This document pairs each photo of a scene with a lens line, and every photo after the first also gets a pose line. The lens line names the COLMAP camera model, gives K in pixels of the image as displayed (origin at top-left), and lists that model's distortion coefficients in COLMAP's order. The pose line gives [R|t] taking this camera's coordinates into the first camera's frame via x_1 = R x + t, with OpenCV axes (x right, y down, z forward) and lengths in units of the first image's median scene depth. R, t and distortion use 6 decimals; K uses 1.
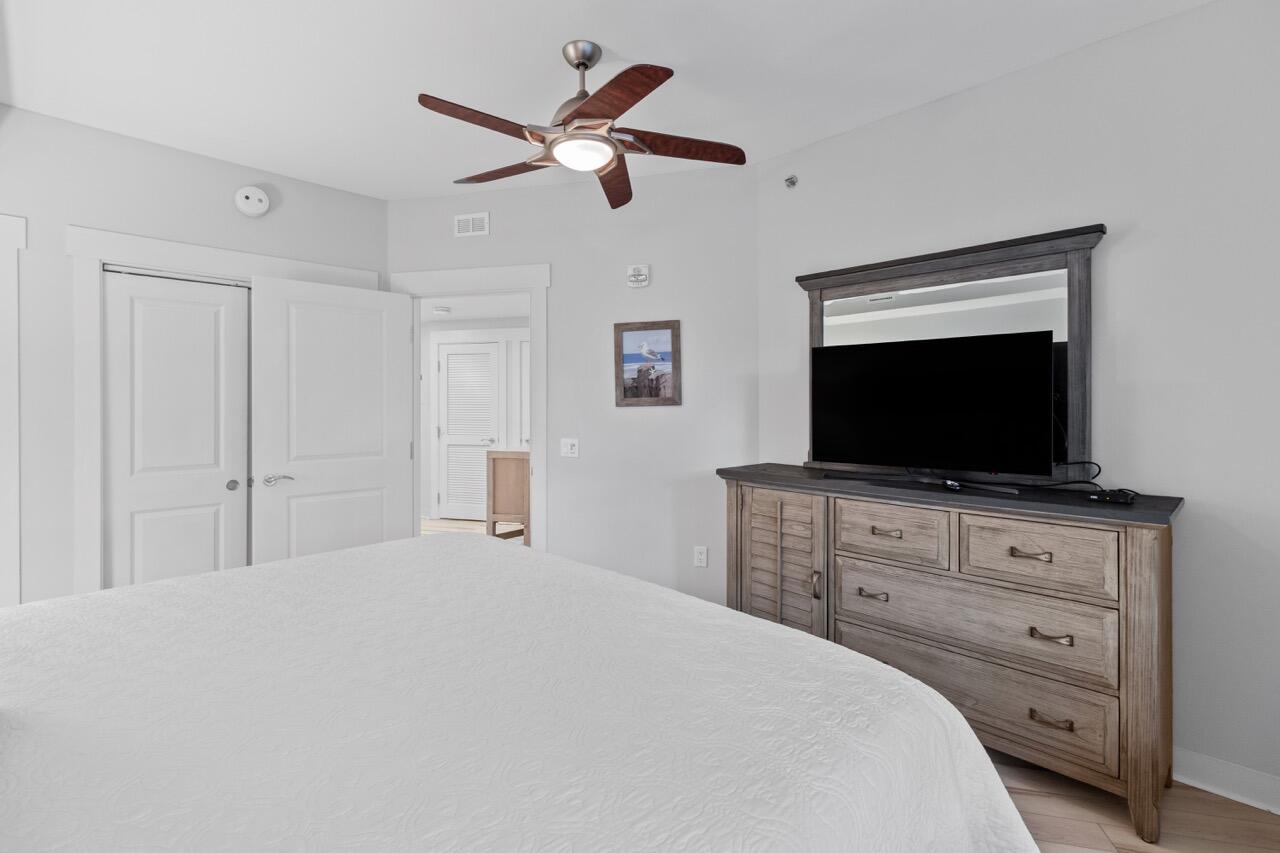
lens RADIAL K [[603.4, 0, 640.5], [0, 603.4, 413.8], [0, 0, 1]] dist [0.000343, 0.000458]
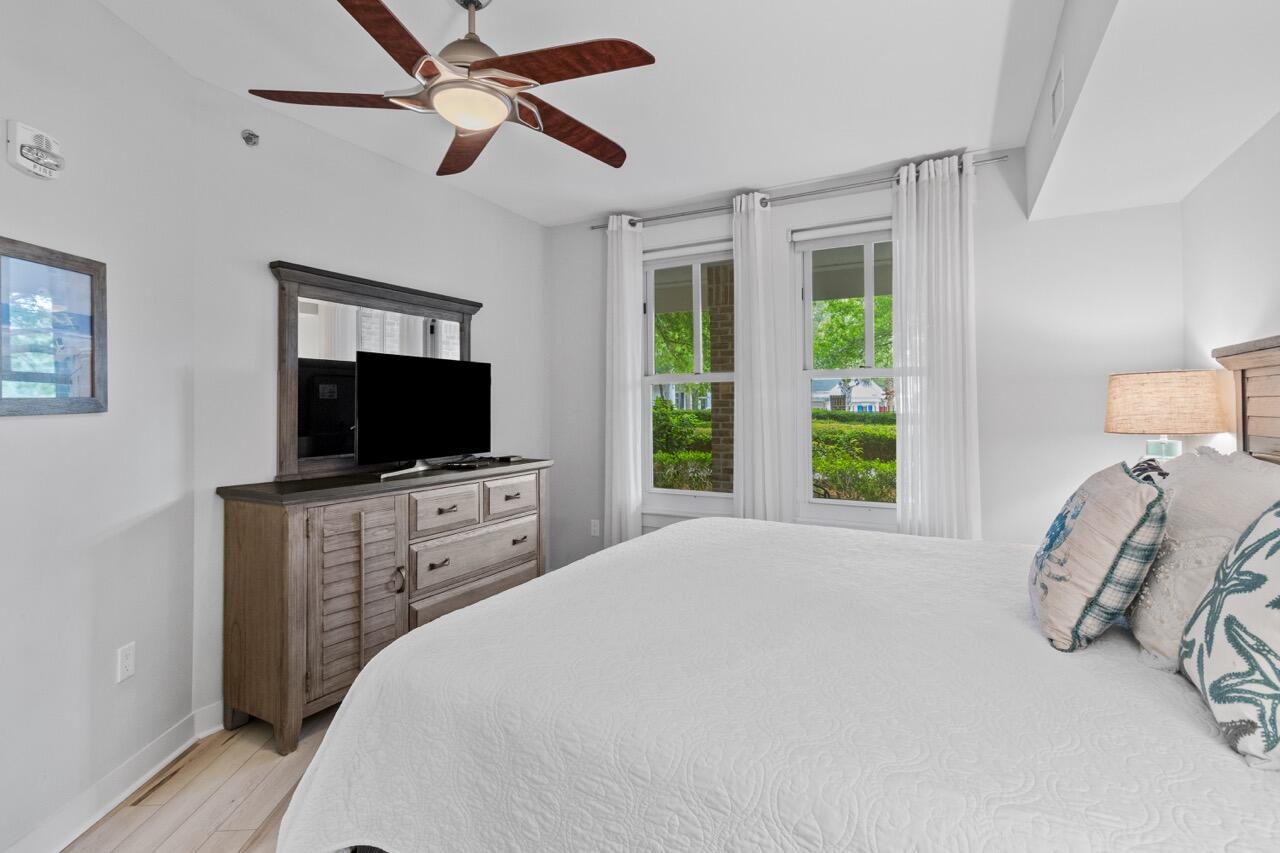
lens RADIAL K [[603.4, 0, 631.4], [0, 603.4, 400.8], [0, 0, 1]] dist [0.000343, 0.000458]
pose [[-0.296652, 0.006997, 0.954960, -0.807363], [0.015637, 0.999875, -0.002469, -0.019823], [-0.954858, 0.014200, -0.296724, 0.886123]]
